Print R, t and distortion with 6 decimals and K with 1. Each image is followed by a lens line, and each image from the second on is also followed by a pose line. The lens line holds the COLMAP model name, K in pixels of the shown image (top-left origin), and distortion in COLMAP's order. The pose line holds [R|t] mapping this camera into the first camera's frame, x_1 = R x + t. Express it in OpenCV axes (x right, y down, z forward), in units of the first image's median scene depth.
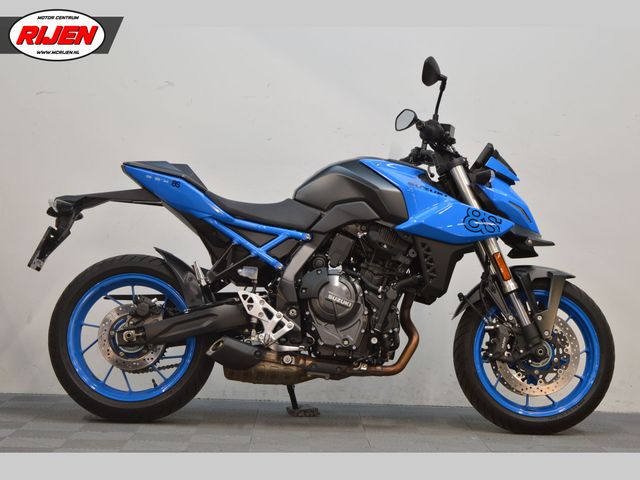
lens RADIAL K [[1506.2, 0, 320.4], [0, 1506.2, 238.8], [0, 0, 1]] dist [0.101059, 0.000000]
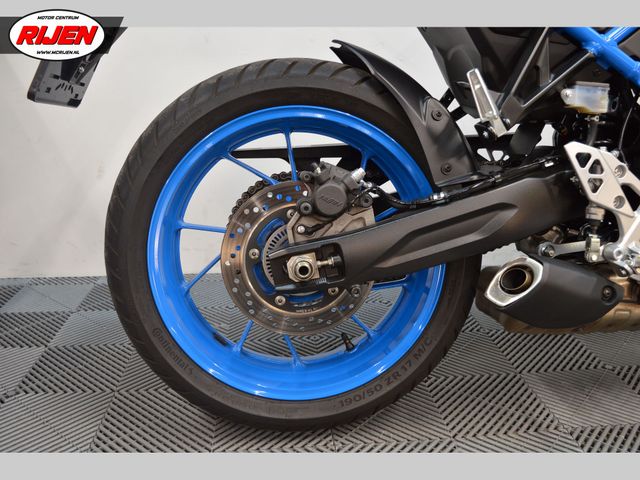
lens RADIAL K [[591.3, 0, 323.1], [0, 591.3, 238.0], [0, 0, 1]] dist [-0.080747, 0.000000]
pose [[0.995975, -0.052011, 0.073001, -0.130103], [0.029938, 0.960689, 0.276008, 0.013715], [-0.084487, -0.272711, 0.958379, 0.839196]]
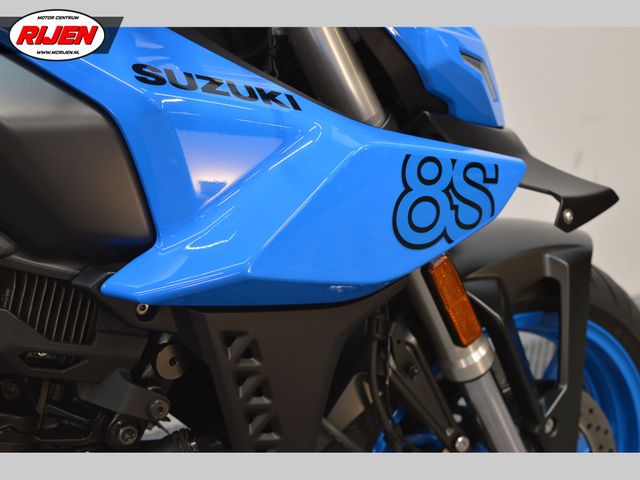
lens RADIAL K [[1389.1, 0, 319.6], [0, 1389.1, 239.6], [0, 0, 1]] dist [0.143979, 0.000000]
pose [[0.855539, -0.212888, 0.471944, -0.015922], [-0.001328, 0.910645, 0.413187, -0.094865], [-0.517736, -0.354124, 0.778810, 0.820271]]
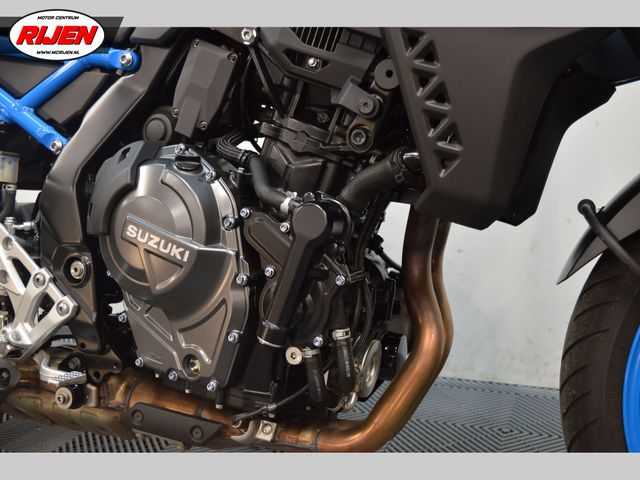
lens RADIAL K [[699.1, 0, 318.1], [0, 699.1, 237.7], [0, 0, 1]] dist [-0.099063, 0.000000]
pose [[0.919259, 0.004398, -0.393629, 0.100102], [0.051725, 0.989918, 0.131857, 0.021921], [0.390240, -0.141571, 0.909764, 0.861358]]
